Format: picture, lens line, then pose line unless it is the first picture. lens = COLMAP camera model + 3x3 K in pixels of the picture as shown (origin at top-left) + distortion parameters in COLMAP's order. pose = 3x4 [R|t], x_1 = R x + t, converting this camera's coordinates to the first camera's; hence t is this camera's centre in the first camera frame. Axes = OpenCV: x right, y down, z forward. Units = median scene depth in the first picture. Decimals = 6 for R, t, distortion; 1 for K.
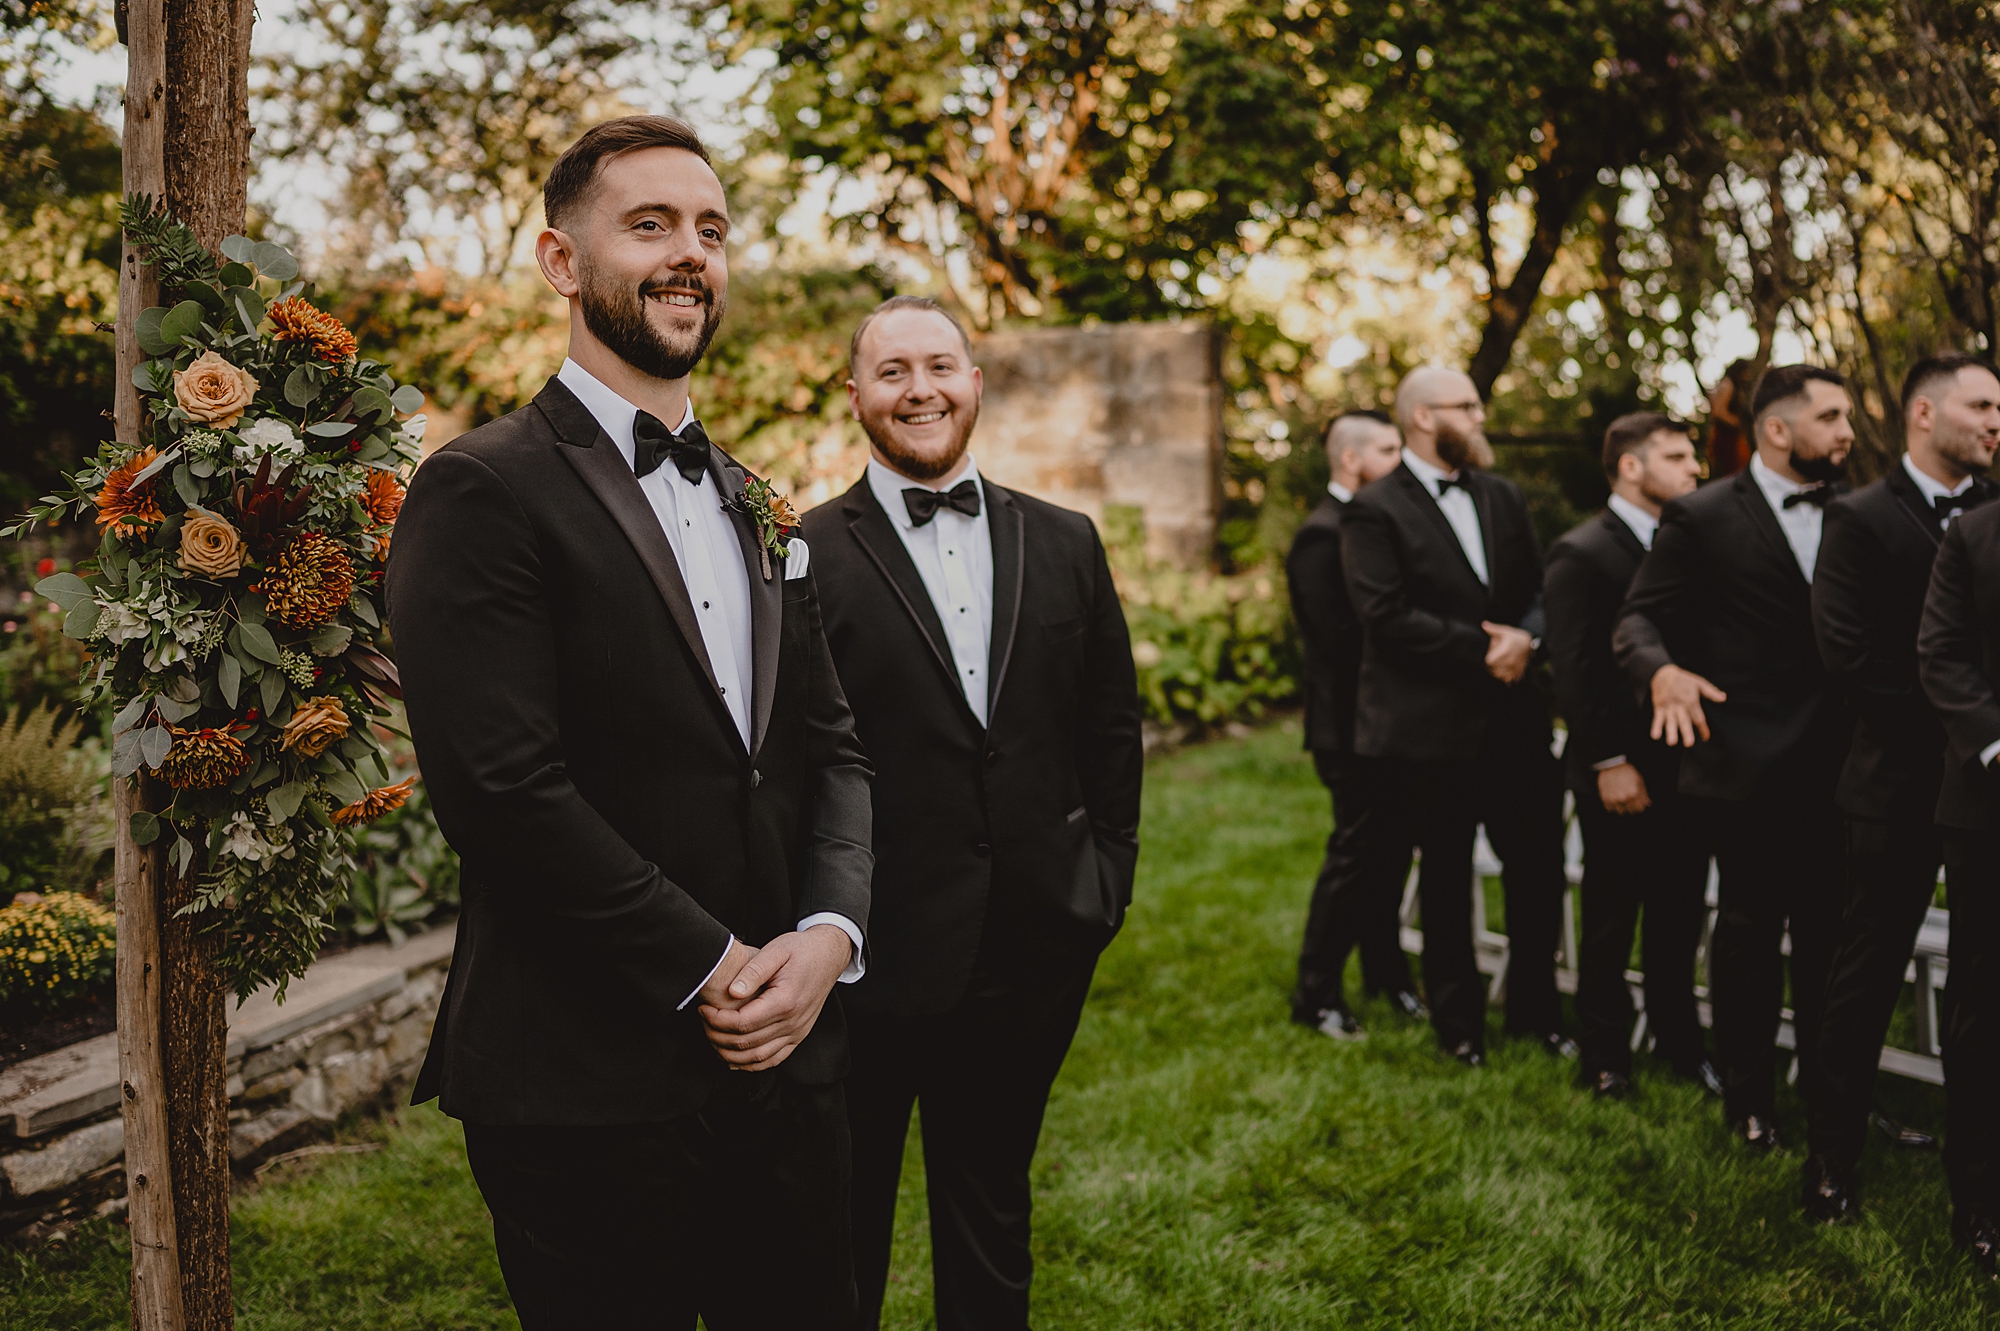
lens RADIAL K [[2003.2, 0, 1003.7], [0, 2003.2, 685.2], [0, 0, 1]] dist [-0.000547, 0.000000]
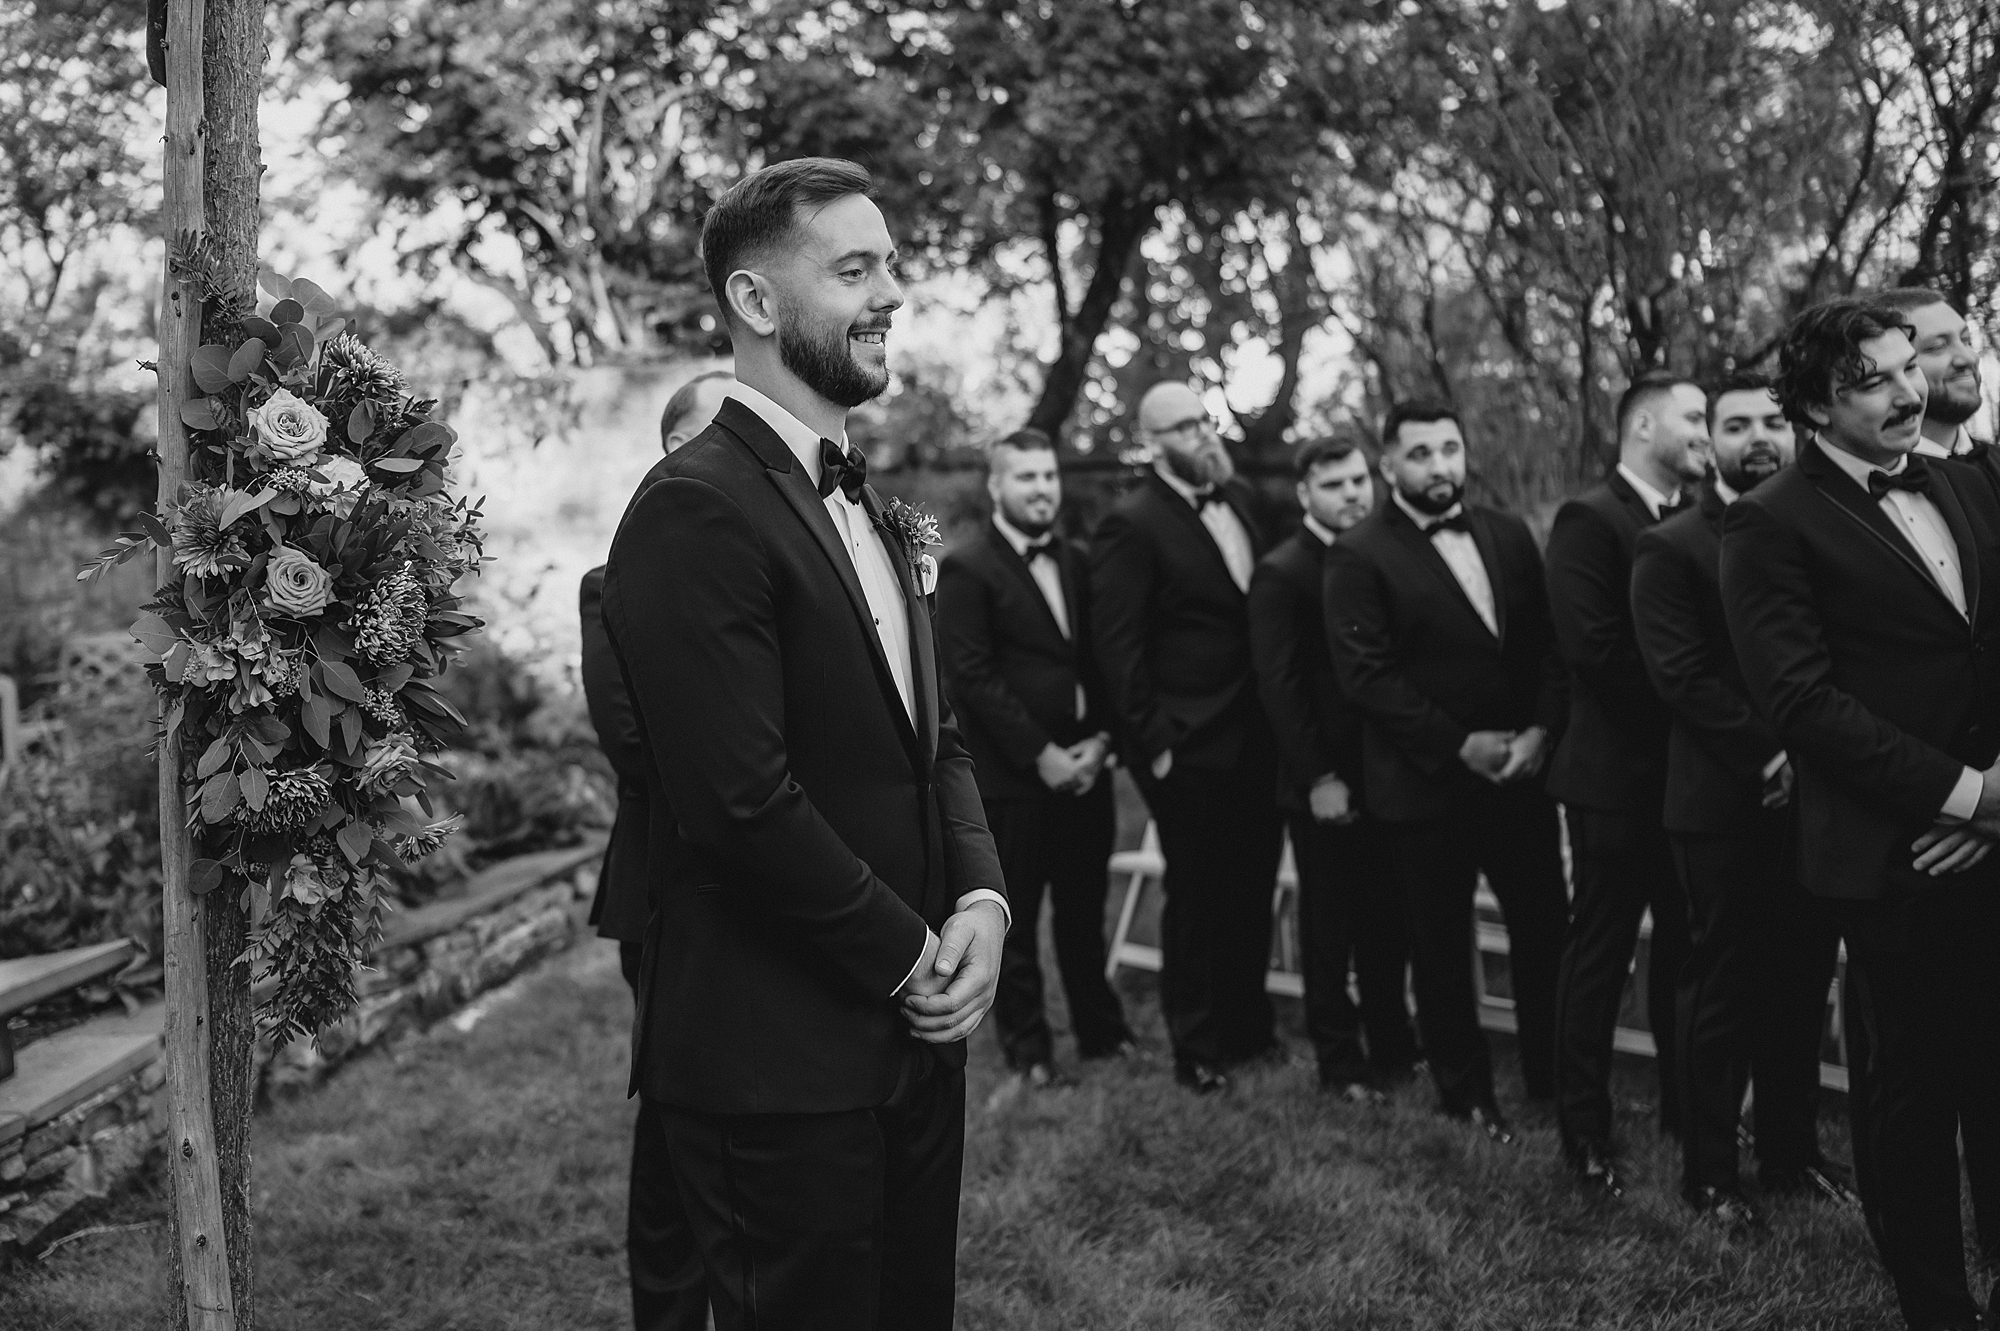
lens RADIAL K [[2003.2, 0, 991.2], [0, 2003.2, 647.4], [0, 0, 1]] dist [-0.000547, 0.000000]
pose [[0.990227, -0.033761, 0.135320, -0.171531], [0.038144, 0.998824, -0.029924, 0.003791], [-0.134150, 0.034793, 0.990350, -0.021513]]
